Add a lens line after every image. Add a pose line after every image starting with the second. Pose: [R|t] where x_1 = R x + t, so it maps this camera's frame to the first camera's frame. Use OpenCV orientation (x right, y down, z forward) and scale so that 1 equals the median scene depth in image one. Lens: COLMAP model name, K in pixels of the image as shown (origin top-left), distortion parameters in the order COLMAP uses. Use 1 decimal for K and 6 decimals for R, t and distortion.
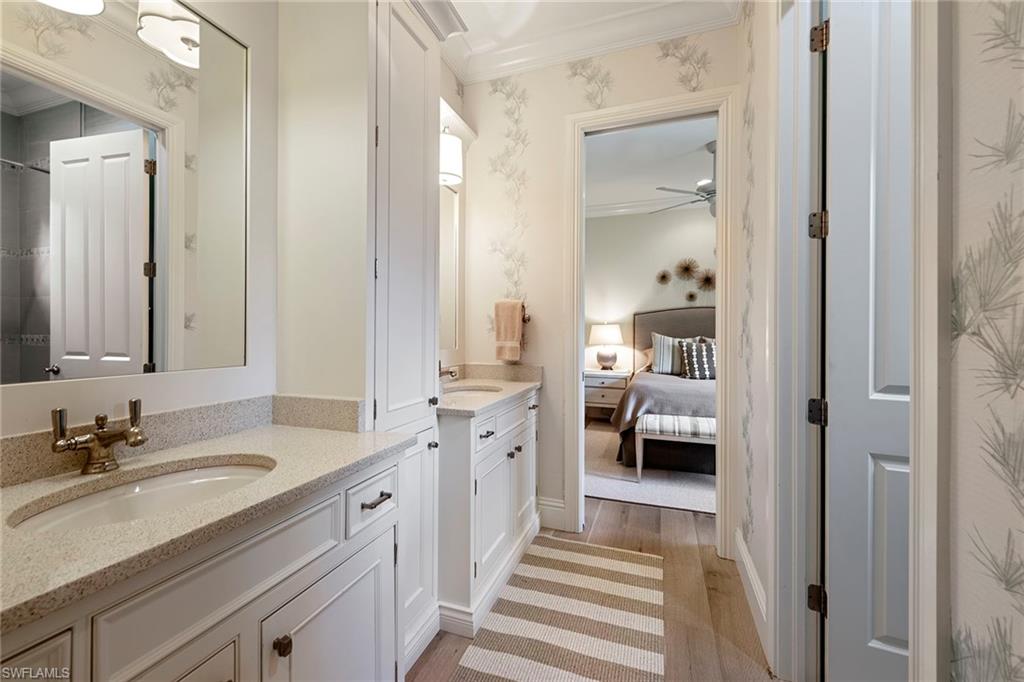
lens RADIAL K [[415.7, 0, 514.4], [0, 415.7, 338.8], [0, 0, 1]] dist [0.002264, 0.000374]
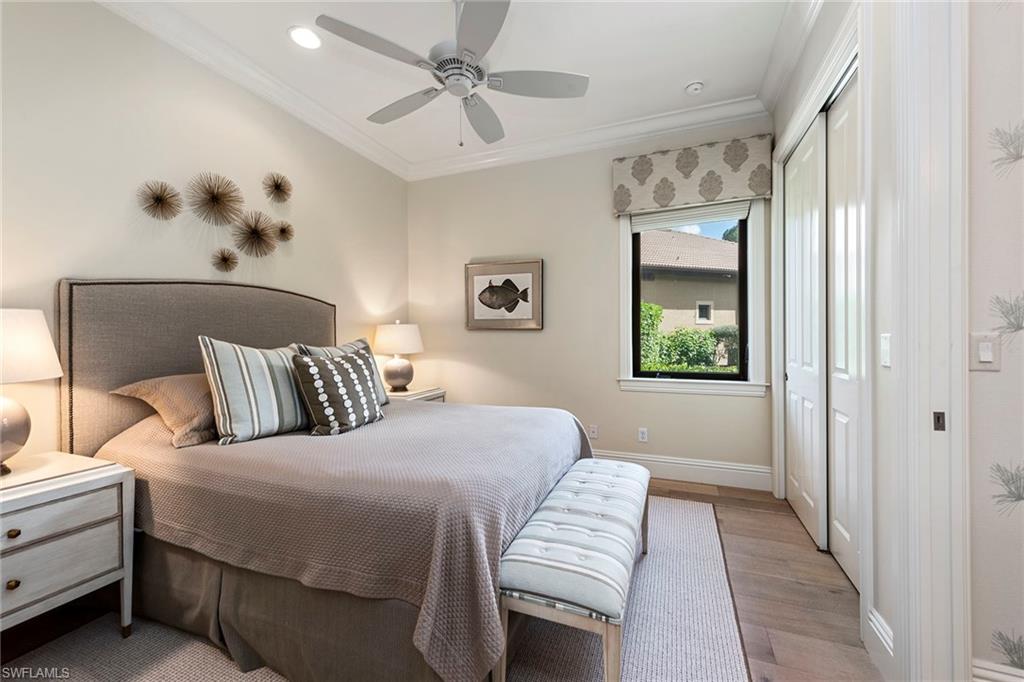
lens RADIAL K [[400.6, 0, 512.0], [0, 400.6, 341.0], [0, 0, 1]] dist [0.000559, 0.000022]
pose [[0.040091, -0.014033, 0.999097, -0.019585], [0.025261, 0.999596, 0.013026, -0.007908], [-0.998877, 0.024716, 0.040429, 0.697584]]
